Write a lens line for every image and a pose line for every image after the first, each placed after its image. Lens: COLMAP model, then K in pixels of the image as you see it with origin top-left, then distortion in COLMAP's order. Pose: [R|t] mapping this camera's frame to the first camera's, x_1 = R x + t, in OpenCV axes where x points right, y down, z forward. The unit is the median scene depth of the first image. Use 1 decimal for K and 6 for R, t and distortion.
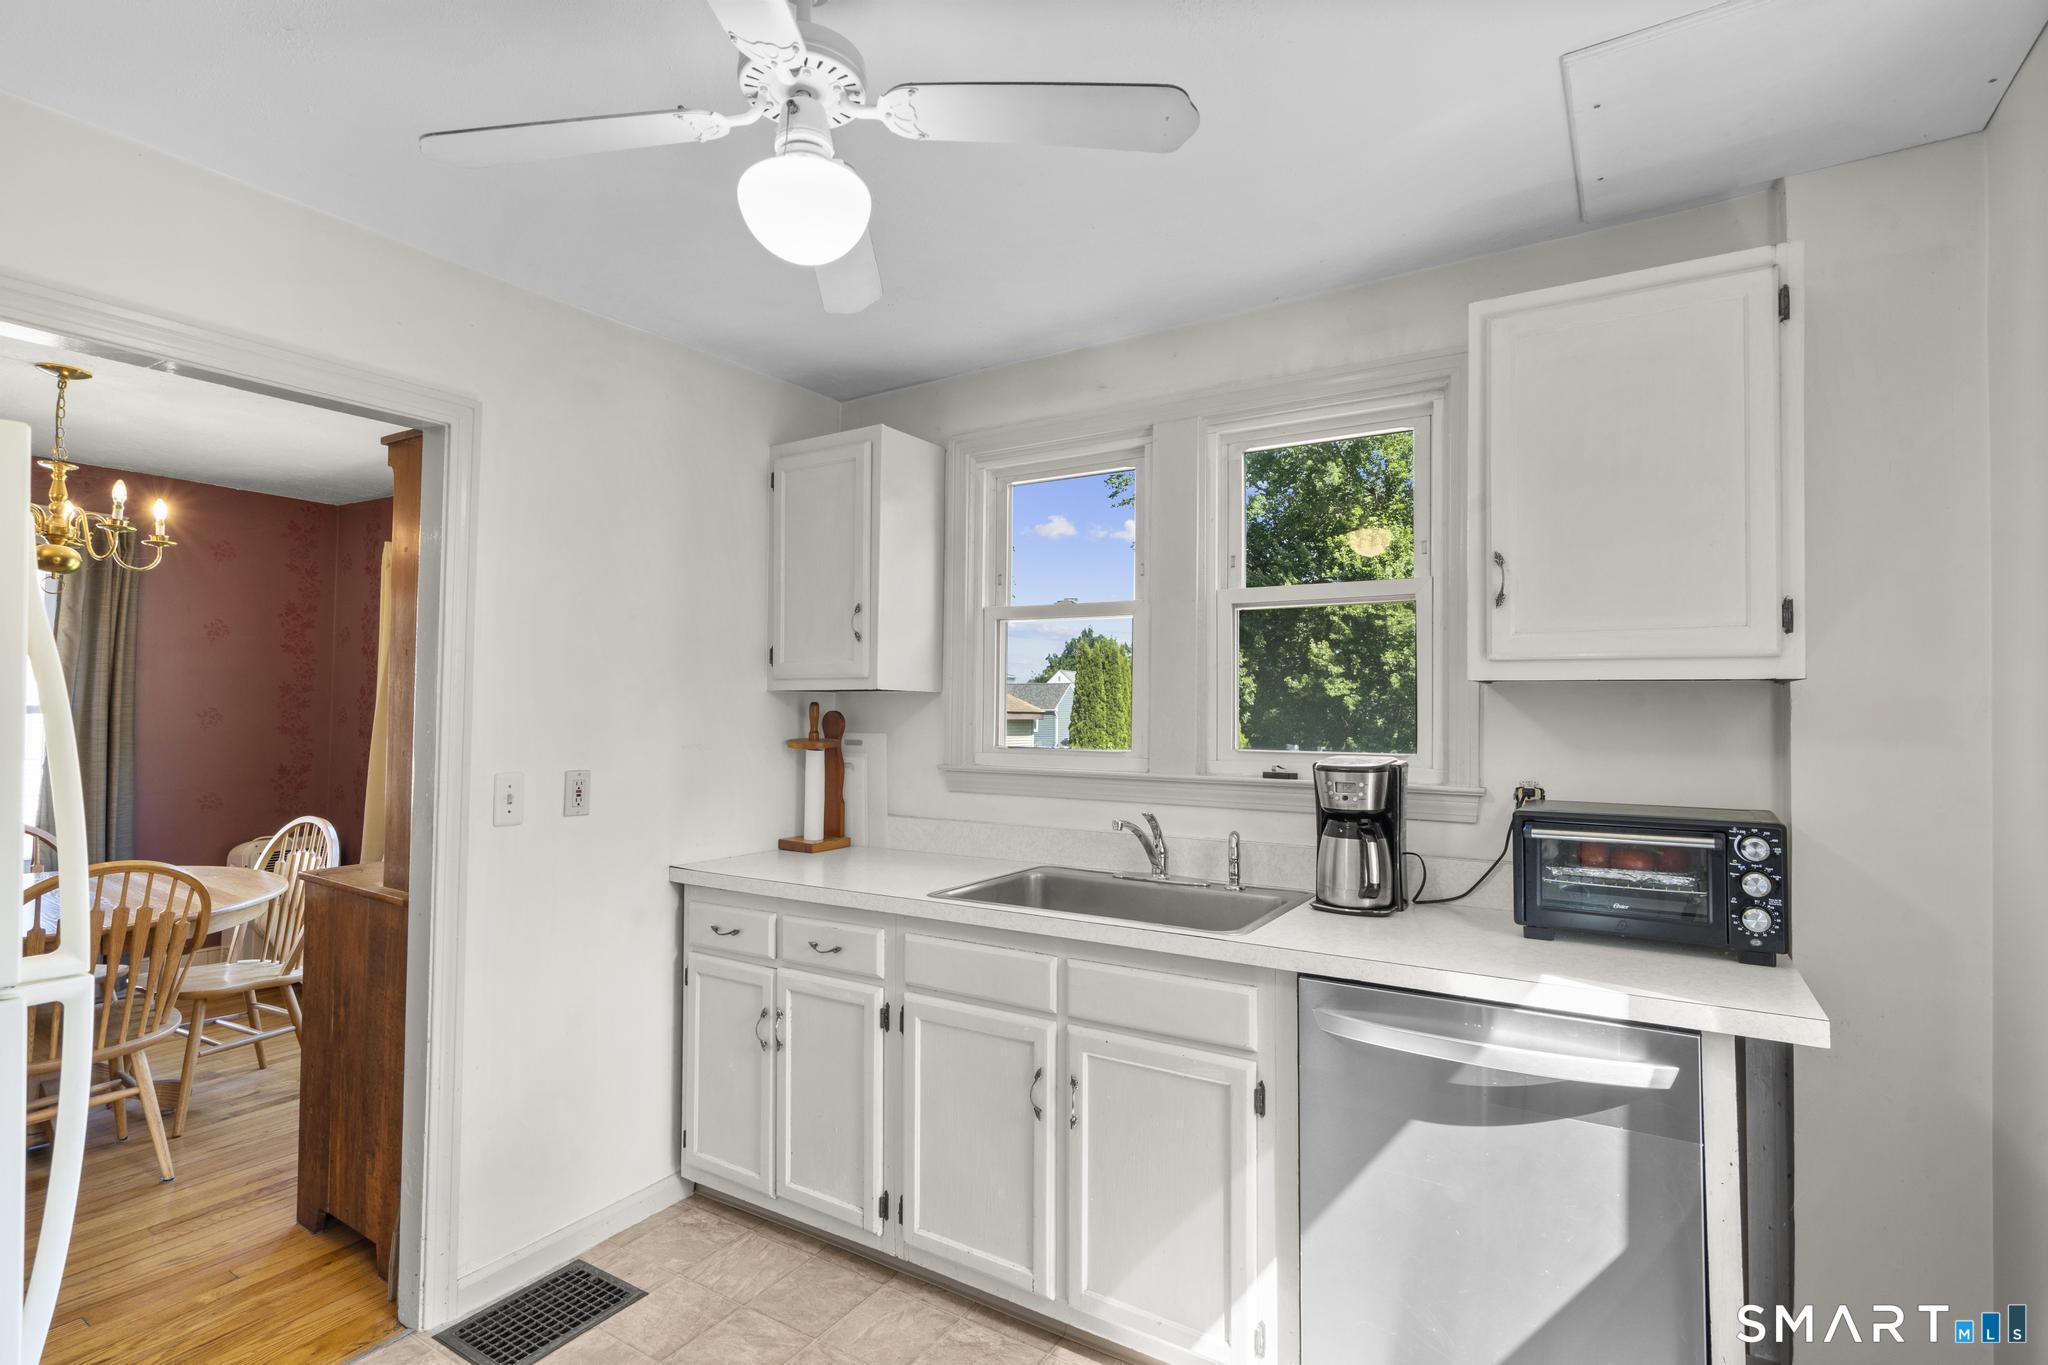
lens RADIAL K [[983.7, 0, 1024.0], [0, 983.7, 682.5], [0, 0, 1]] dist [-0.000444, 0.001939]
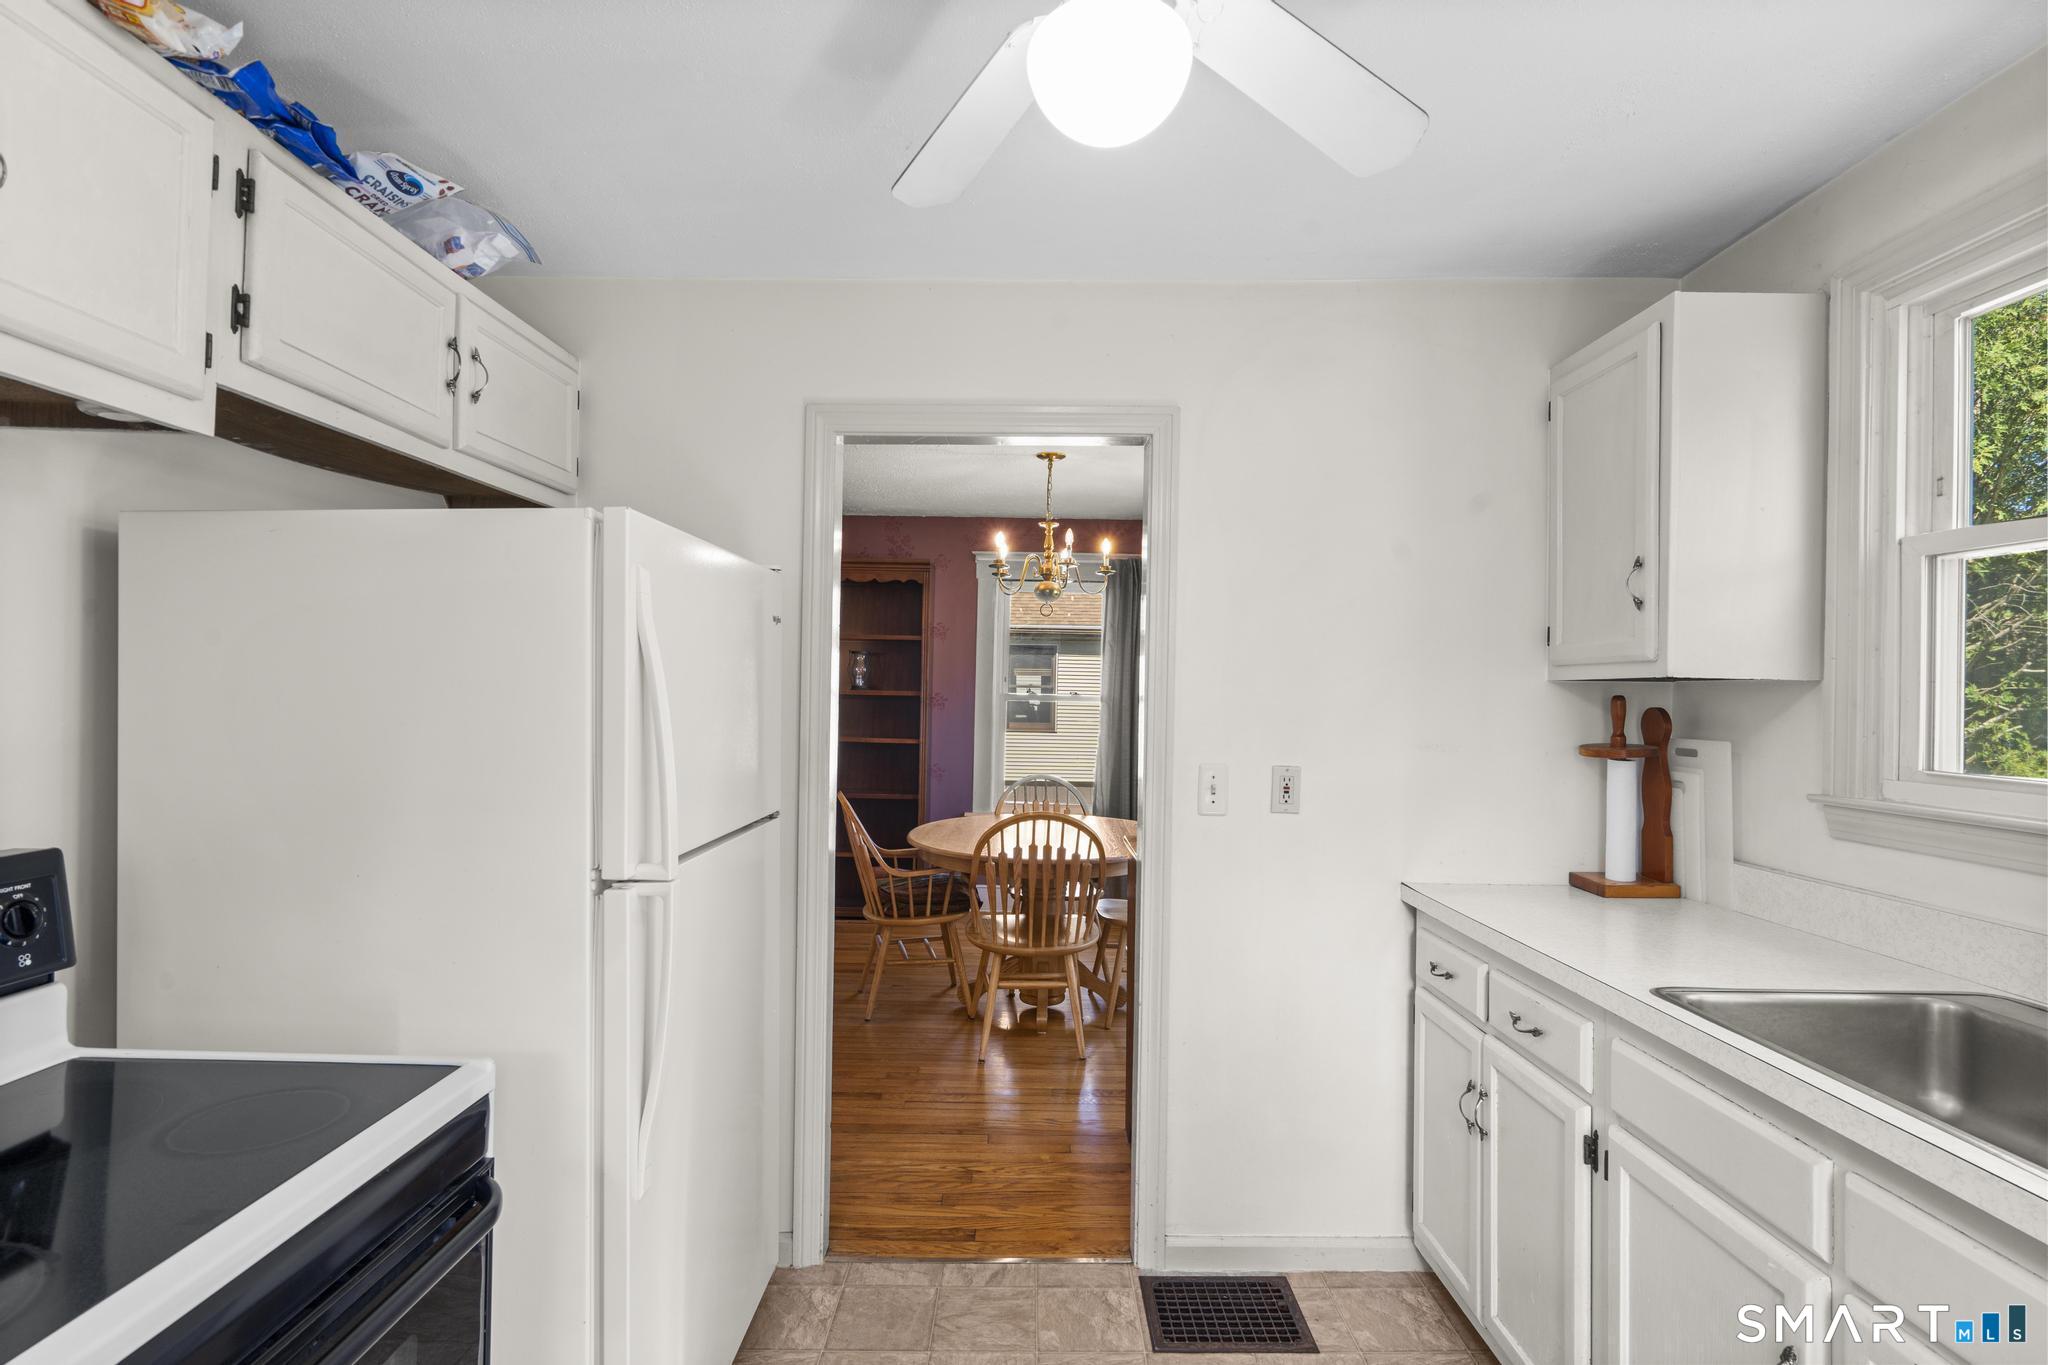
lens RADIAL K [[983.7, 0, 1024.0], [0, 983.7, 682.5], [0, 0, 1]] dist [-0.000444, 0.001939]
pose [[0.525770, -0.007849, -0.850591, 0.201256], [0.015114, 0.999886, 0.000116, 0.003629], [0.850493, -0.012917, 0.525828, 0.249055]]
